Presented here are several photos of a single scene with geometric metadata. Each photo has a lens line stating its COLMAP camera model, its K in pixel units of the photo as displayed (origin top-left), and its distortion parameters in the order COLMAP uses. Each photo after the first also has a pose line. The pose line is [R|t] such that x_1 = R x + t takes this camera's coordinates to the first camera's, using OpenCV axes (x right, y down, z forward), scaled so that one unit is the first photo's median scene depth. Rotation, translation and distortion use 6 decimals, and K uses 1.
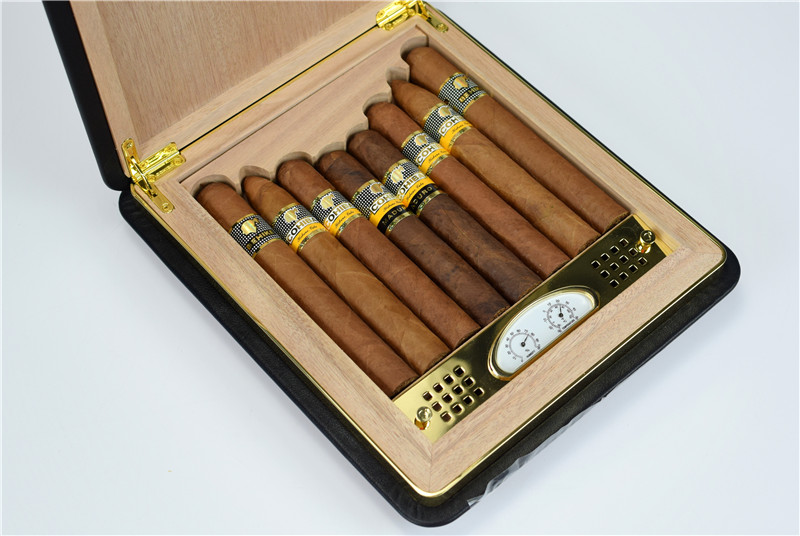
lens RADIAL K [[1492.4, 0, 402.8], [0, 1492.4, 269.9], [0, 0, 1]] dist [0.013265, 0.000000]
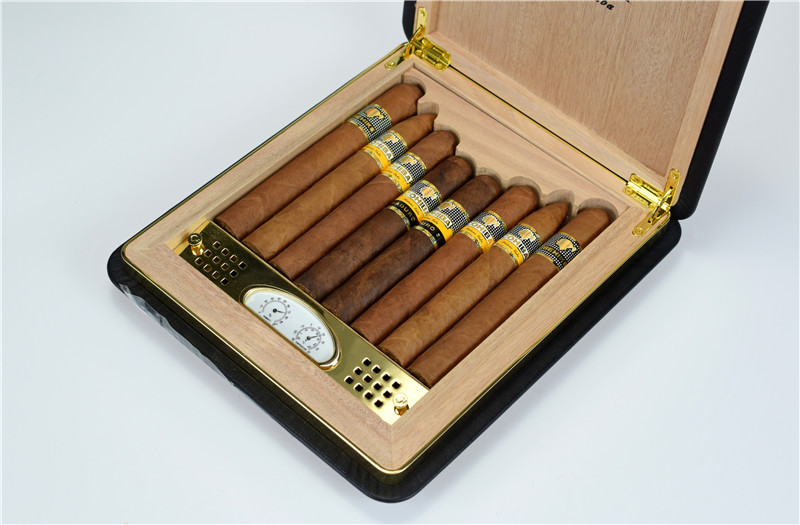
lens RADIAL K [[1440.1, 0, 405.1], [0, 1440.1, 254.2], [0, 0, 1]] dist [0.011544, 0.000000]
pose [[0.108733, 0.777085, -0.619932, 0.681176], [-0.845724, 0.400056, 0.353136, -0.401485], [0.522425, 0.485894, 0.700699, 0.275066]]
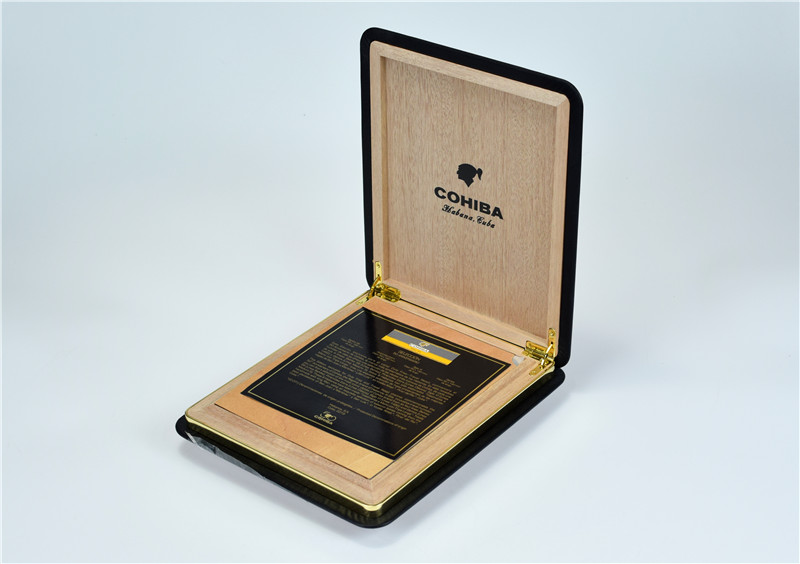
lens RADIAL K [[1529.5, 0, 401.4], [0, 1529.5, 281.4], [0, 0, 1]] dist [-0.043950, 0.000000]
pose [[0.155990, 0.499809, -0.851973, 1.371528], [-0.791719, 0.579020, 0.194723, -0.446208], [0.590634, 0.644148, 0.486030, 0.145916]]
